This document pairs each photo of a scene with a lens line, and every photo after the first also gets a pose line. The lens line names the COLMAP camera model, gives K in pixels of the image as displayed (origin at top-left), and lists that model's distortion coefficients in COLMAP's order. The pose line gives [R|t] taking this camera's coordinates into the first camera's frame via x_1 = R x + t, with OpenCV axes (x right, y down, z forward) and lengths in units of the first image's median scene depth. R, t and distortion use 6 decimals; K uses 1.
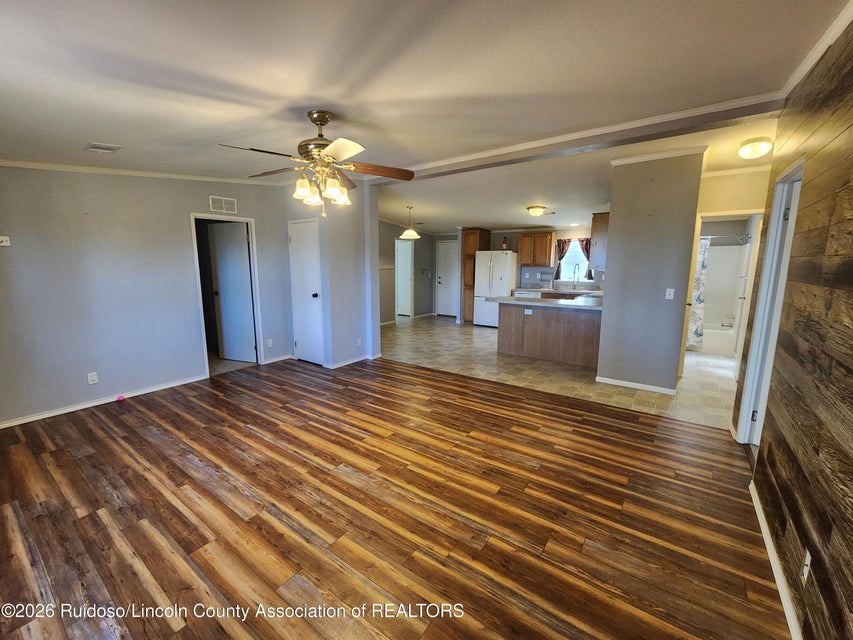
lens RADIAL K [[348.3, 0, 429.7], [0, 348.3, 321.9], [0, 0, 1]] dist [-0.002641, -0.000041]
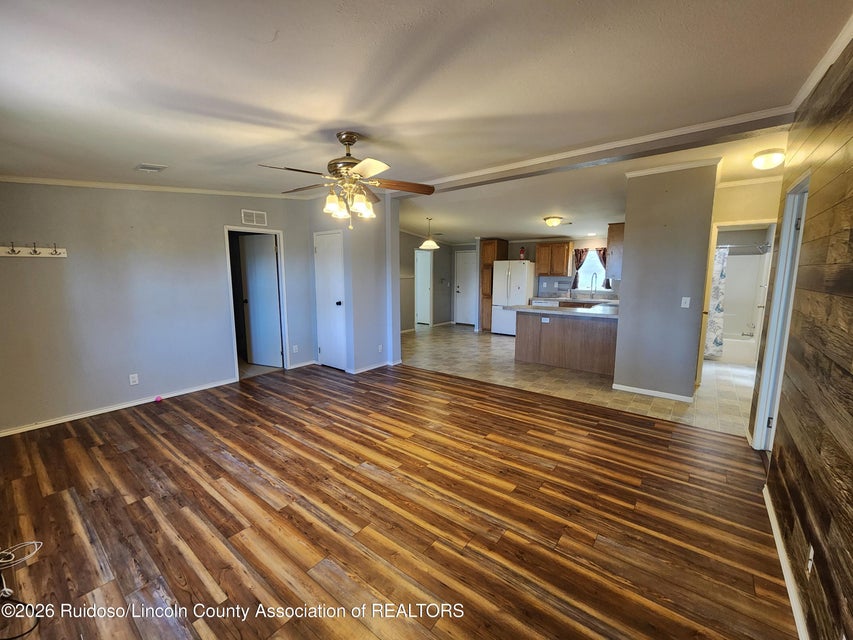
lens RADIAL K [[348.3, 0, 435.1], [0, 348.3, 321.3], [0, 0, 1]] dist [-0.002641, -0.000041]
pose [[0.999313, 0.003587, -0.036882, -0.002147], [-0.004638, 0.999584, -0.028455, 0.007979], [0.036764, 0.028606, 0.998914, -0.040930]]
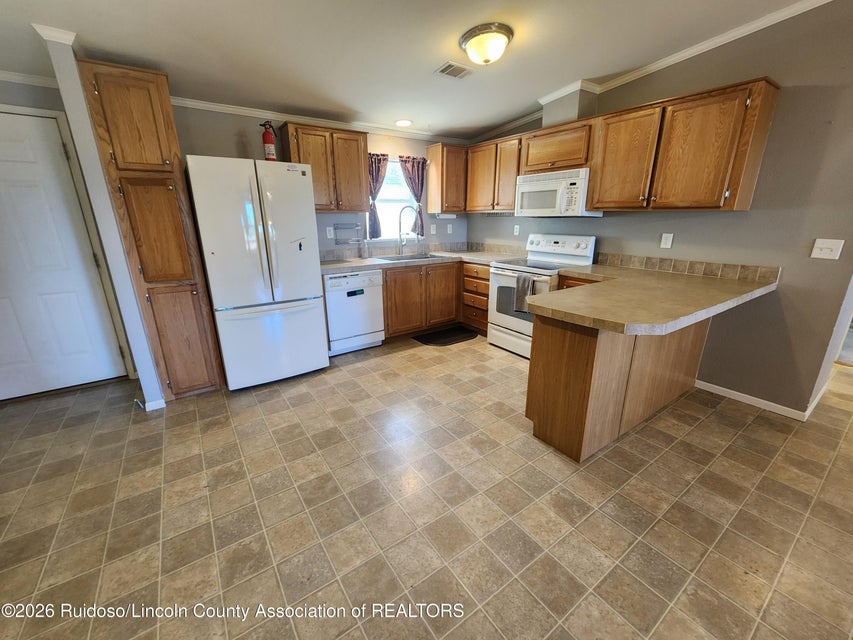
lens RADIAL K [[348.3, 0, 423.8], [0, 348.3, 322.5], [0, 0, 1]] dist [-0.002641, -0.000041]
pose [[0.346079, -0.280820, 0.895192, -0.203371], [0.160123, 0.957834, 0.238568, -0.243407], [-0.924440, 0.060777, 0.376452, 1.615396]]
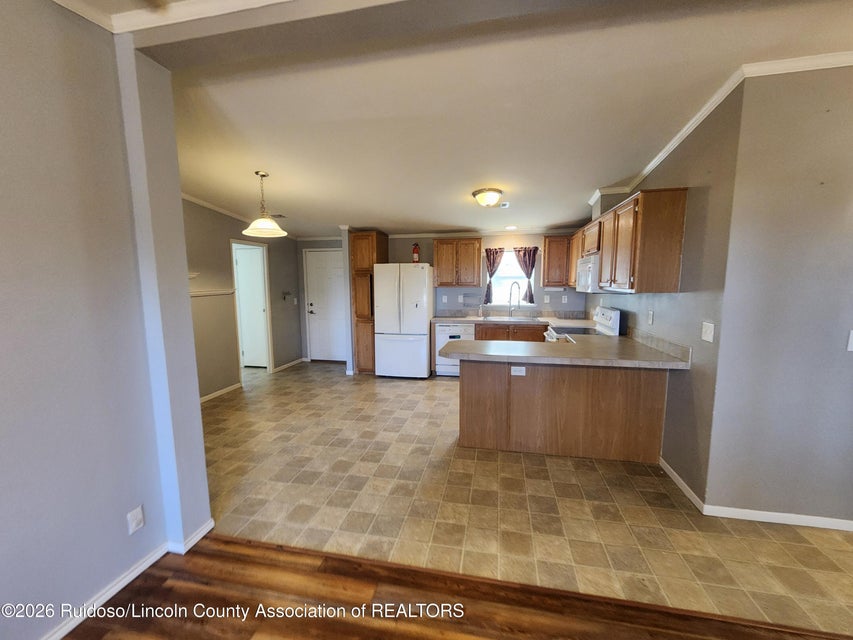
lens RADIAL K [[348.3, 0, 426.1], [0, 348.3, 328.4], [0, 0, 1]] dist [-0.002641, -0.000041]
pose [[0.918178, -0.064313, 0.390913, -0.088271], [0.076530, 0.996943, -0.015736, -0.147078], [-0.388706, 0.044365, 0.920293, 0.824549]]
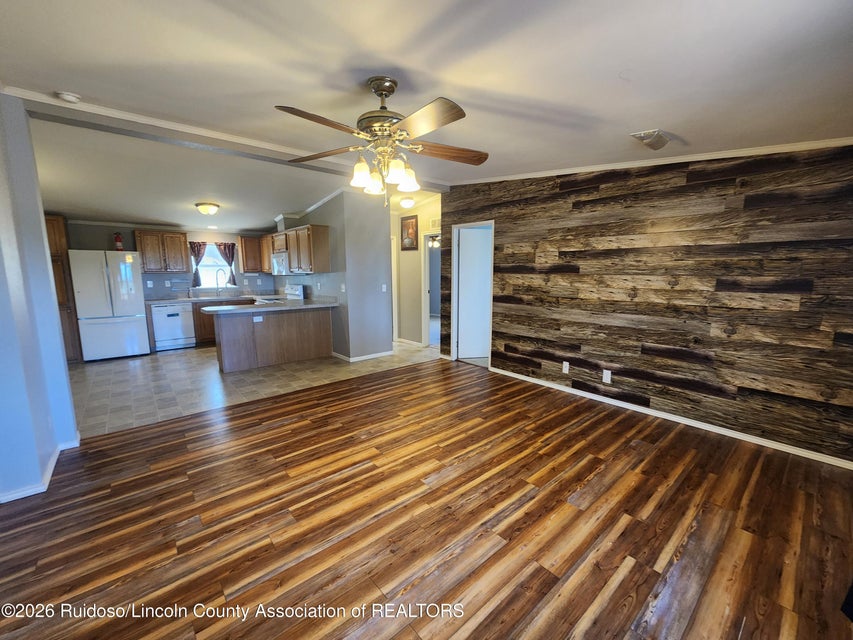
lens RADIAL K [[348.3, 0, 422.2], [0, 348.3, 323.1], [0, 0, 1]] dist [-0.002641, -0.000041]
pose [[0.251004, -0.146256, 0.956873, -0.754364], [0.164098, 0.980641, 0.106843, -0.068594], [-0.953975, 0.130203, 0.270145, 0.489935]]
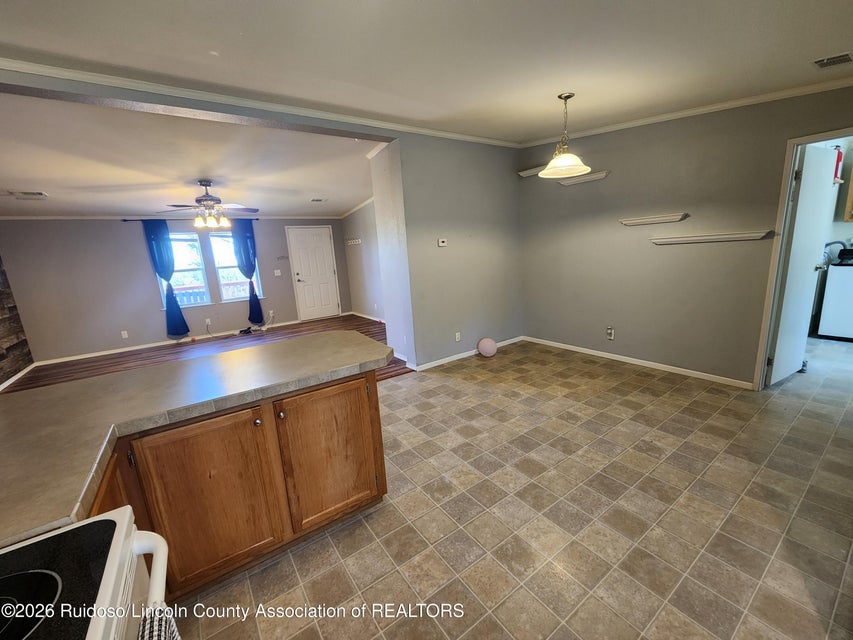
lens RADIAL K [[348.3, 0, 422.9], [0, 348.3, 323.5], [0, 0, 1]] dist [-0.002641, -0.000041]
pose [[-0.349651, 0.216810, -0.911448, 0.794454], [-0.090059, 0.960572, 0.263043, -0.304156], [0.932542, 0.174057, -0.316339, 1.871028]]
